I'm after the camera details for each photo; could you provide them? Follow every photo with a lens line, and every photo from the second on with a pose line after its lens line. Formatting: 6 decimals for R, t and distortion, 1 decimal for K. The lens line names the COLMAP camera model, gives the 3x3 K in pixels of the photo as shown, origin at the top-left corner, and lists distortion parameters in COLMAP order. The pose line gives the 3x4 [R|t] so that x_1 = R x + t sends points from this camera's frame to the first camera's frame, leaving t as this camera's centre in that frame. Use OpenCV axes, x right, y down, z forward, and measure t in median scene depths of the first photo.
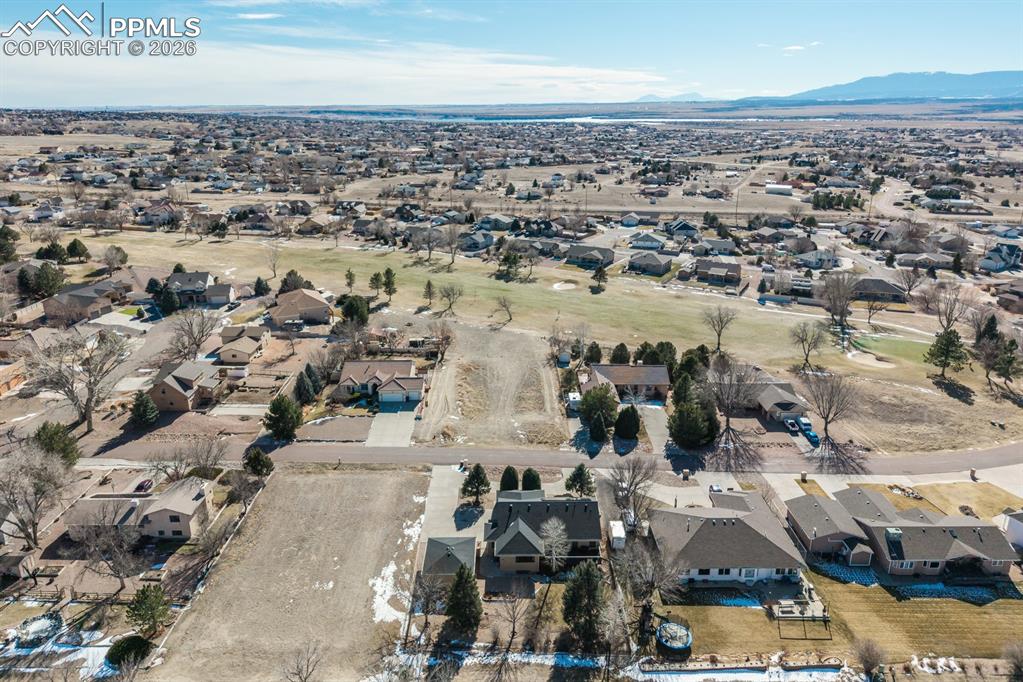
lens RADIAL K [[677.1, 0, 506.9], [0, 677.1, 340.1], [0, 0, 1]] dist [0.030615, -0.022622]
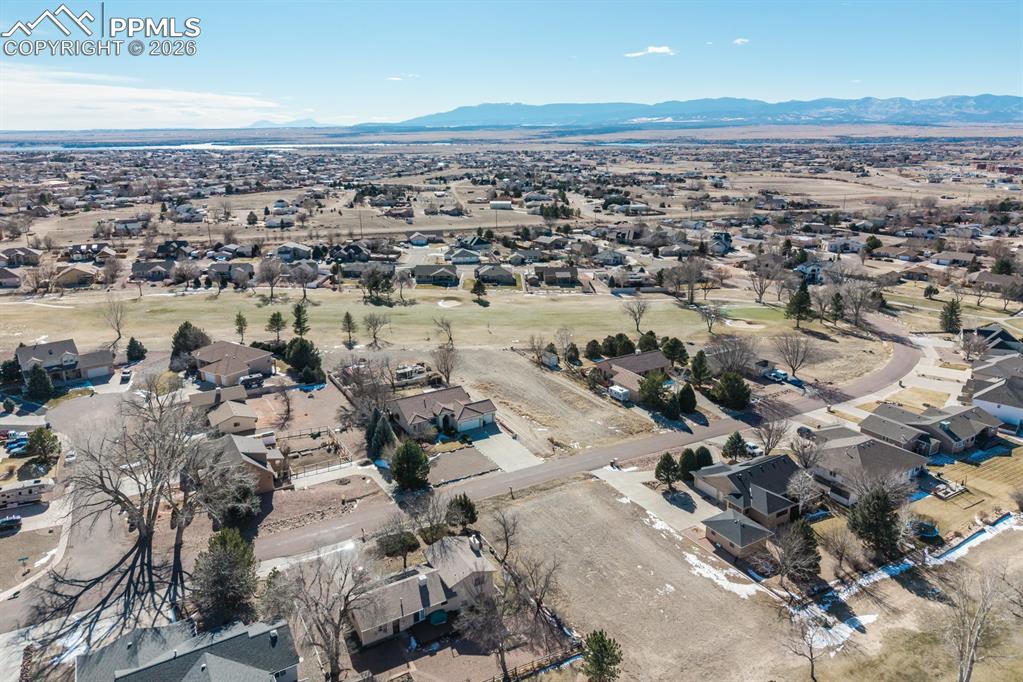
lens RADIAL K [[686.0, 0, 510.4], [0, 686.0, 326.2], [0, 0, 1]] dist [0.038265, -0.036301]
pose [[0.863995, -0.141328, 0.483259, -0.218866], [0.168399, 0.985635, -0.012826, -0.011810], [-0.474505, 0.092462, 0.875383, 0.043292]]
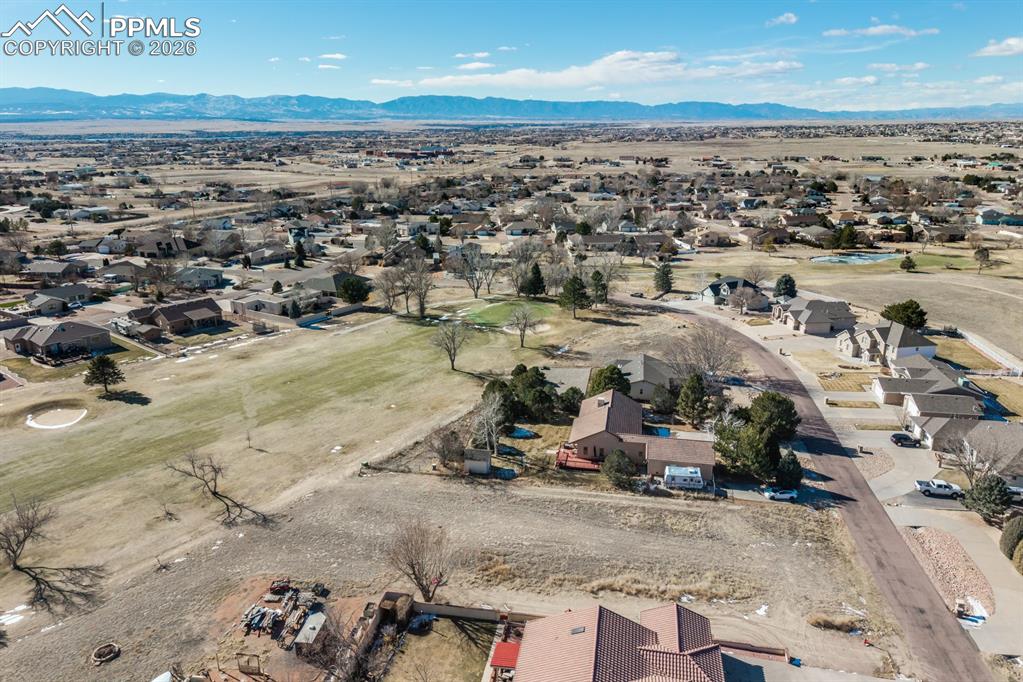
lens RADIAL K [[693.2, 0, 510.4], [0, 693.2, 320.4], [0, 0, 1]] dist [0.023955, -0.021131]
pose [[0.180488, -0.268798, 0.946135, -0.200419], [0.324761, 0.924270, 0.200634, -0.091513], [-0.928415, 0.271056, 0.254115, 0.365845]]
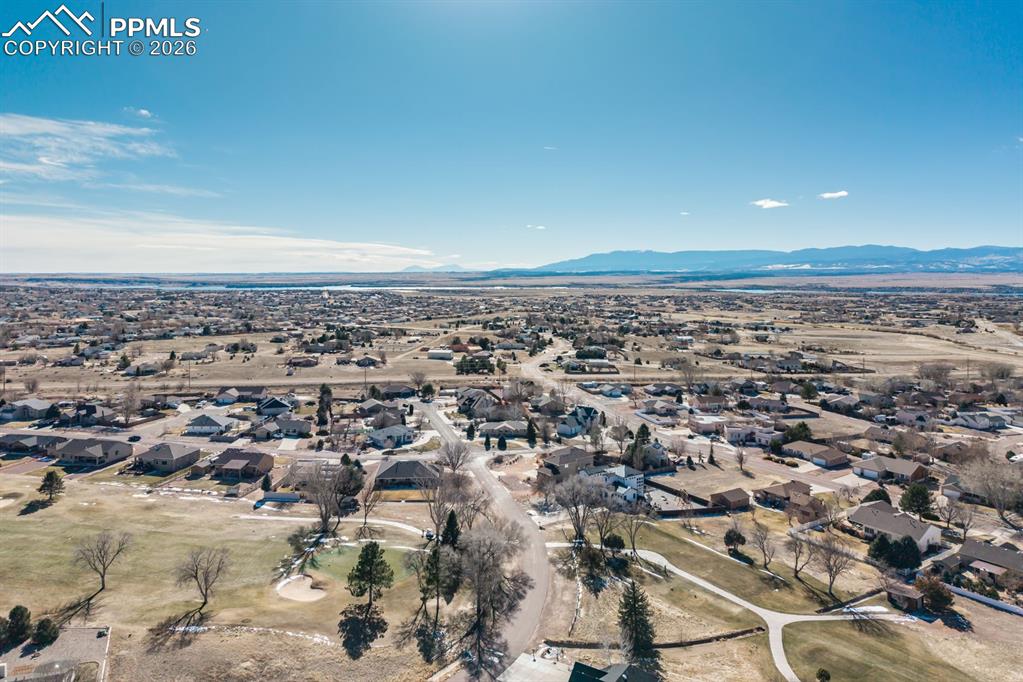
lens RADIAL K [[687.1, 0, 501.6], [0, 687.1, 286.6], [0, 0, 1]] dist [0.027101, -0.003932]
pose [[0.948989, -0.001327, 0.315306, 0.239230], [0.098959, 0.950719, -0.293839, -0.019860], [-0.299378, 0.310053, 0.902353, 0.067735]]
